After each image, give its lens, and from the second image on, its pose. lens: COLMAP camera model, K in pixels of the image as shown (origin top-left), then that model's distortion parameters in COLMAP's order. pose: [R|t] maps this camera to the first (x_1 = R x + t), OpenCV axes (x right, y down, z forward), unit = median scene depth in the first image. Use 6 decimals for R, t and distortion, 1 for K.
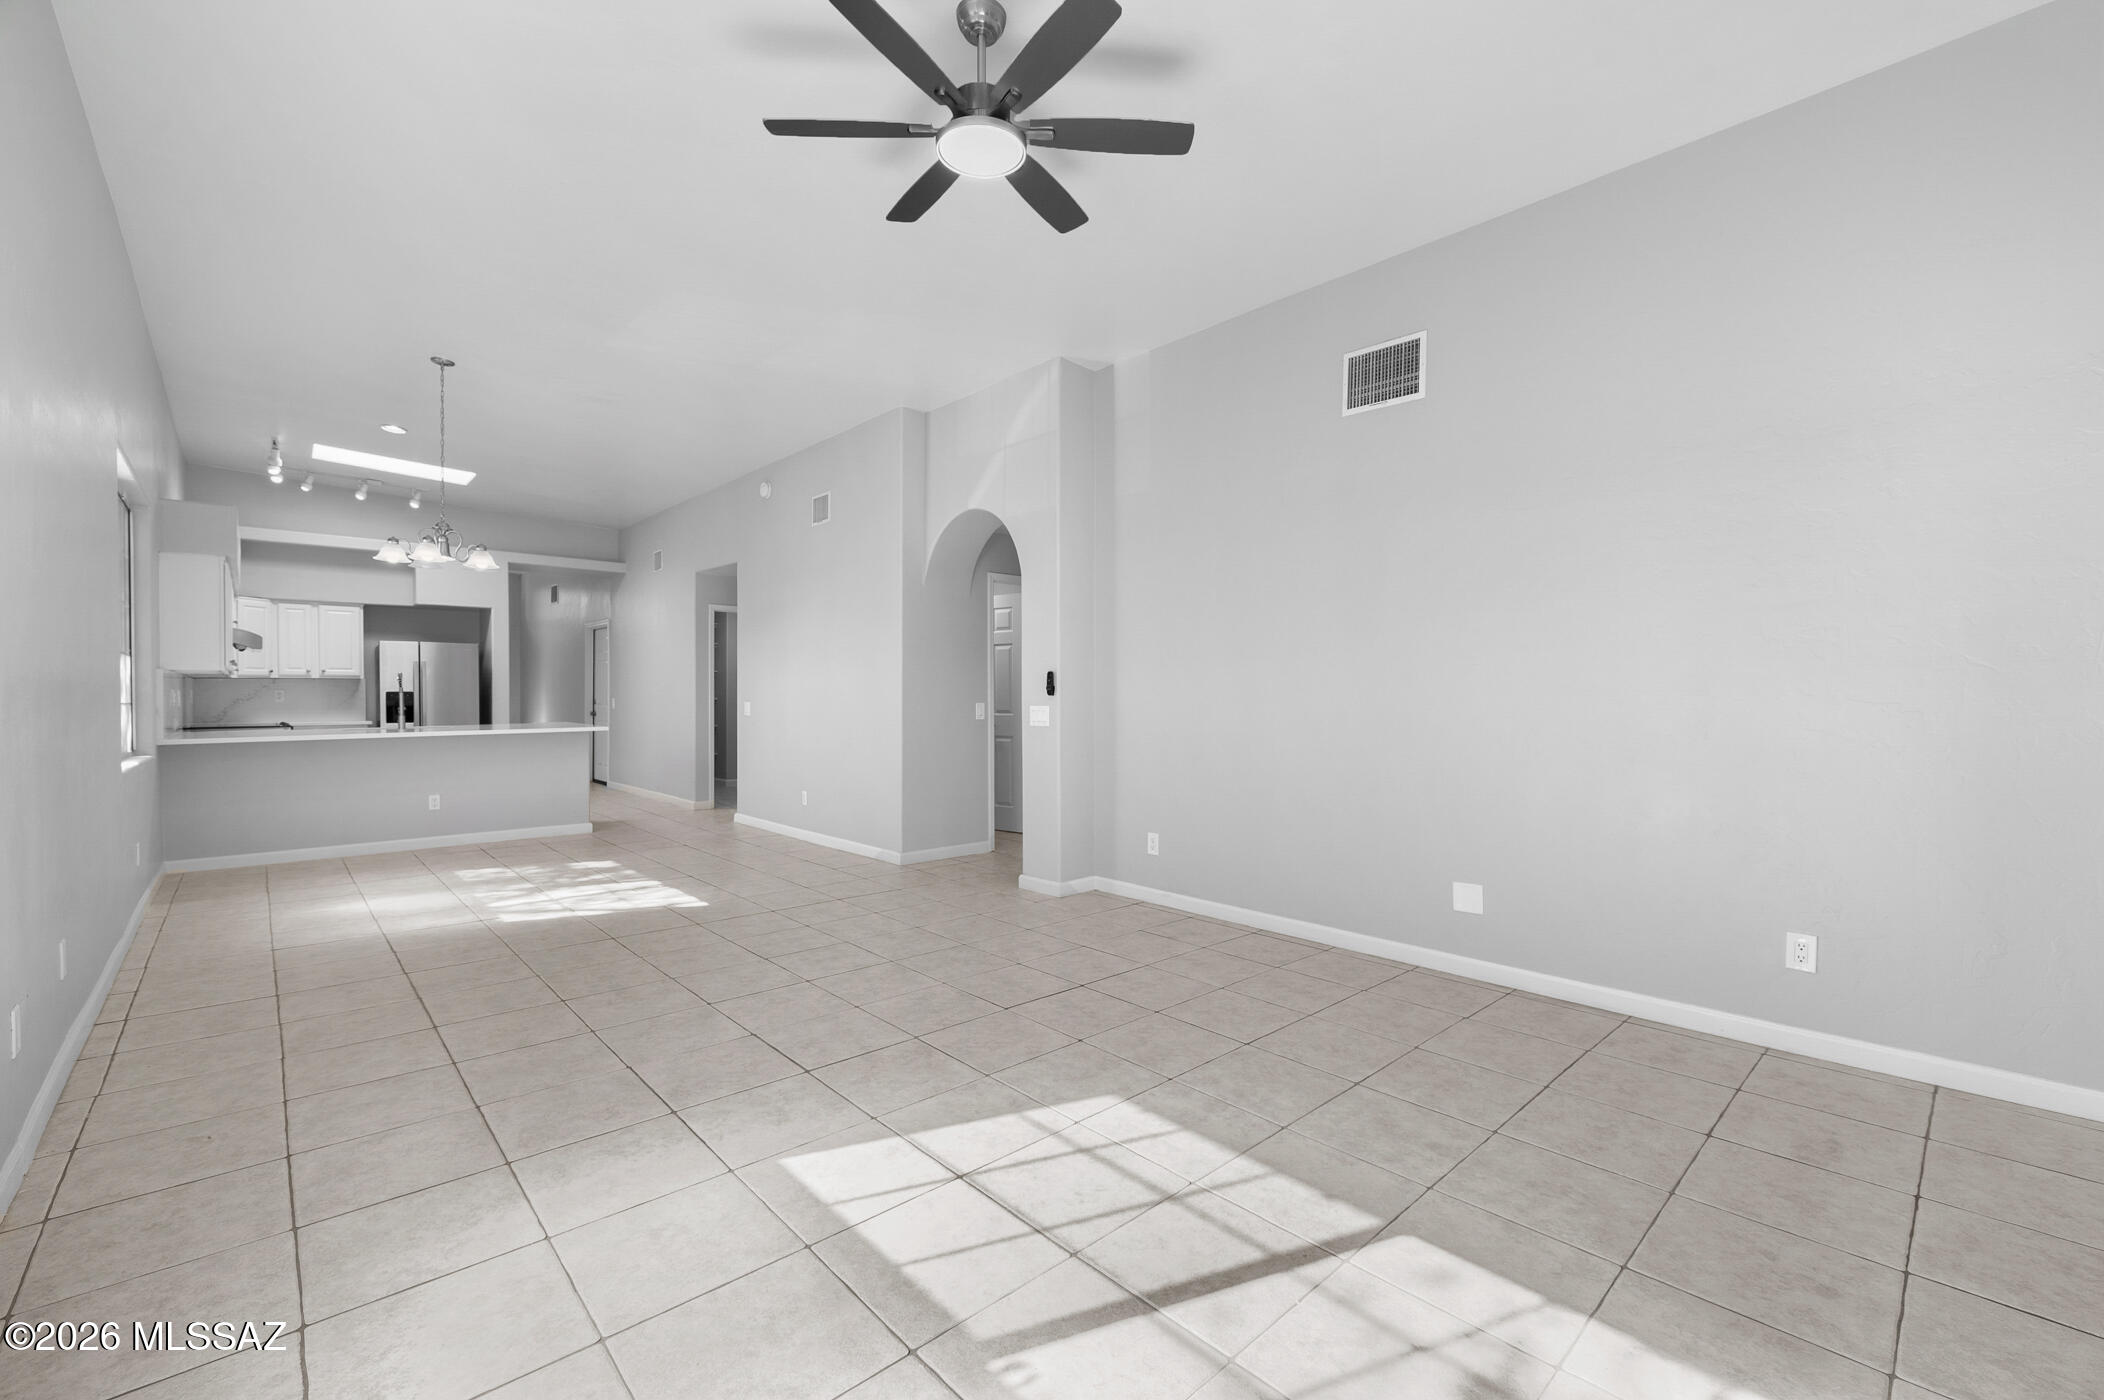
lens RADIAL K [[867.8, 0, 1050.7], [0, 867.8, 704.2], [0, 0, 1]] dist [-0.001660, -0.000135]
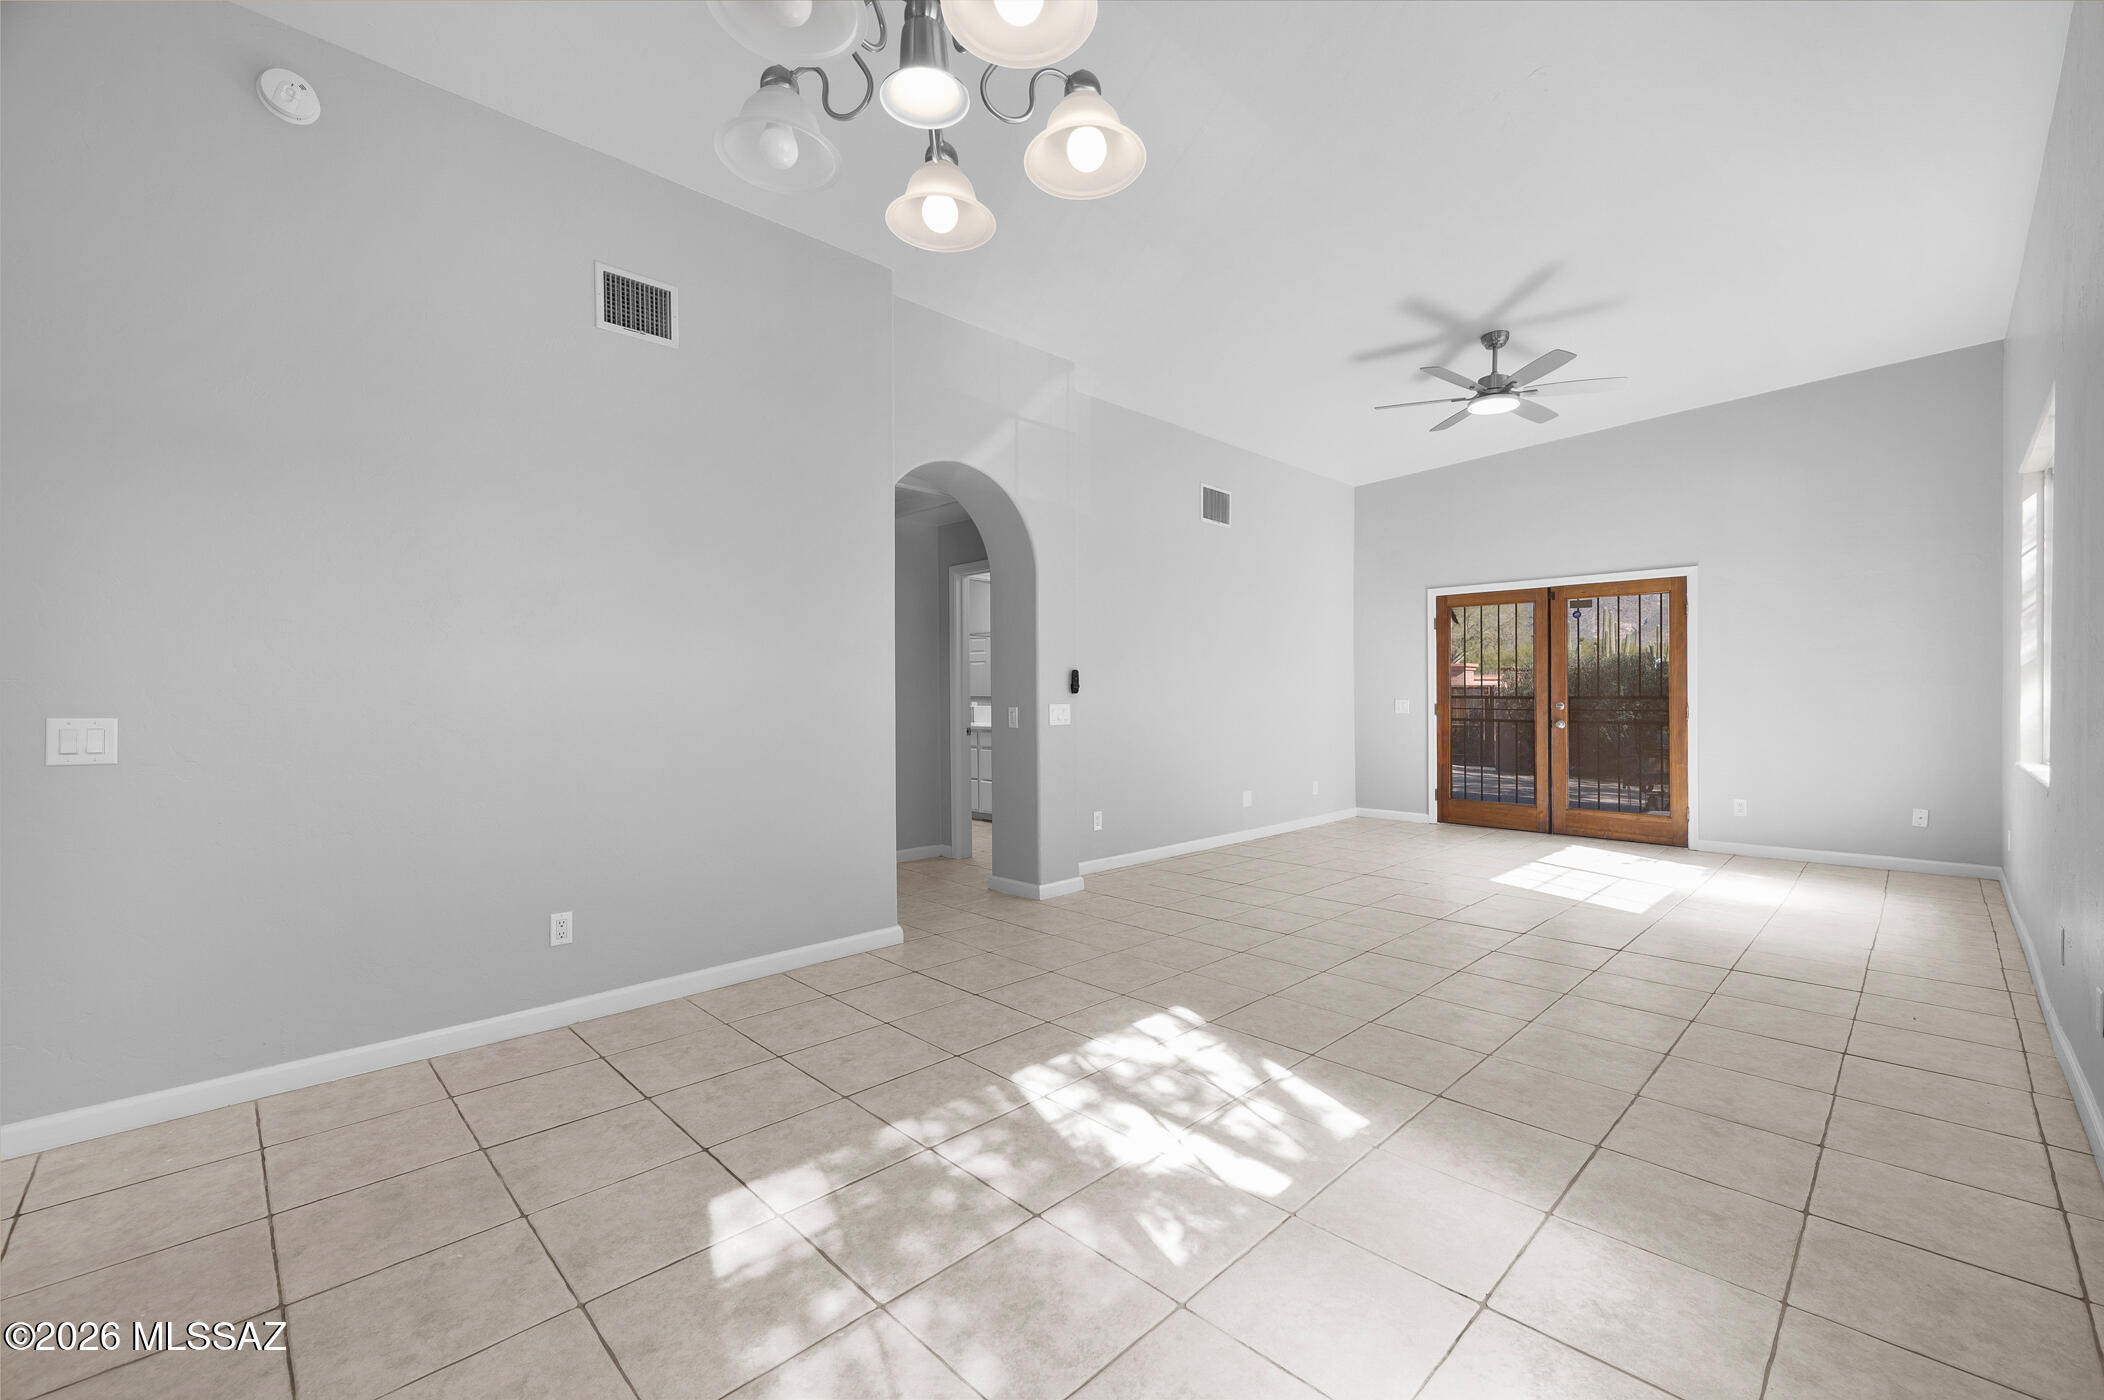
lens RADIAL K [[867.8, 0, 1059.9], [0, 867.8, 697.5], [0, 0, 1]] dist [-0.001660, -0.000135]
pose [[-0.030384, 0.000057, 0.999538, -0.964325], [0.011807, 0.999930, 0.000302, -0.006152], [-0.999469, 0.011810, -0.030382, 1.002676]]
